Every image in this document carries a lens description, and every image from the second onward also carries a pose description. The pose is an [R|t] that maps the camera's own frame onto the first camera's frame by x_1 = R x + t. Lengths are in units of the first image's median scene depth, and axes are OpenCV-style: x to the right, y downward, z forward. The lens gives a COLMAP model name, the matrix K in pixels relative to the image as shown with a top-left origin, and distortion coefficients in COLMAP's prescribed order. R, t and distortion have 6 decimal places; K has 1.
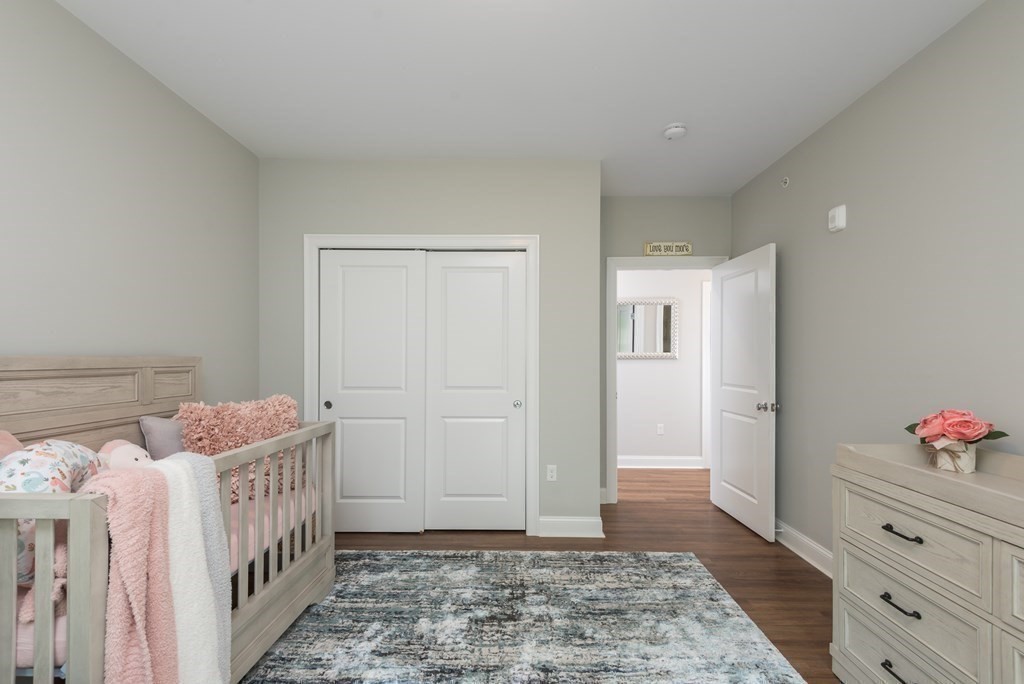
lens RADIAL K [[473.5, 0, 512.0], [0, 473.5, 342.0], [0, 0, 1]] dist [0.033395, -0.022584]
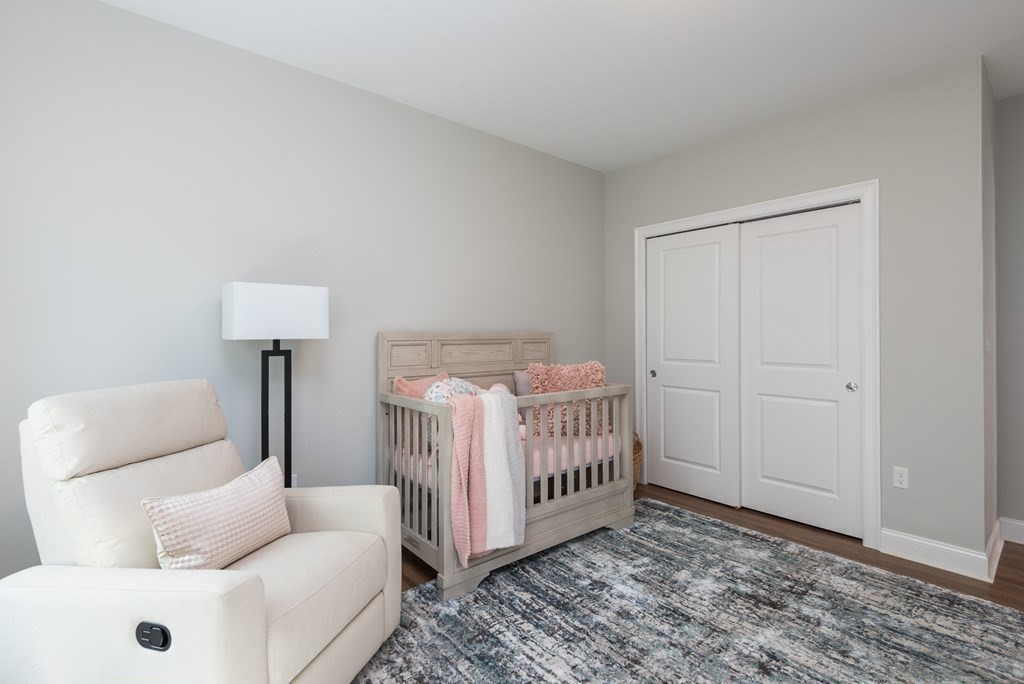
lens RADIAL K [[492.4, 0, 516.5], [0, 492.4, 313.0], [0, 0, 1]] dist [0.002860, -0.005675]
pose [[0.643371, -0.036209, -0.764697, 0.412668], [0.027543, 0.999329, -0.024147, 0.007654], [0.765059, -0.005527, 0.643937, -0.014977]]
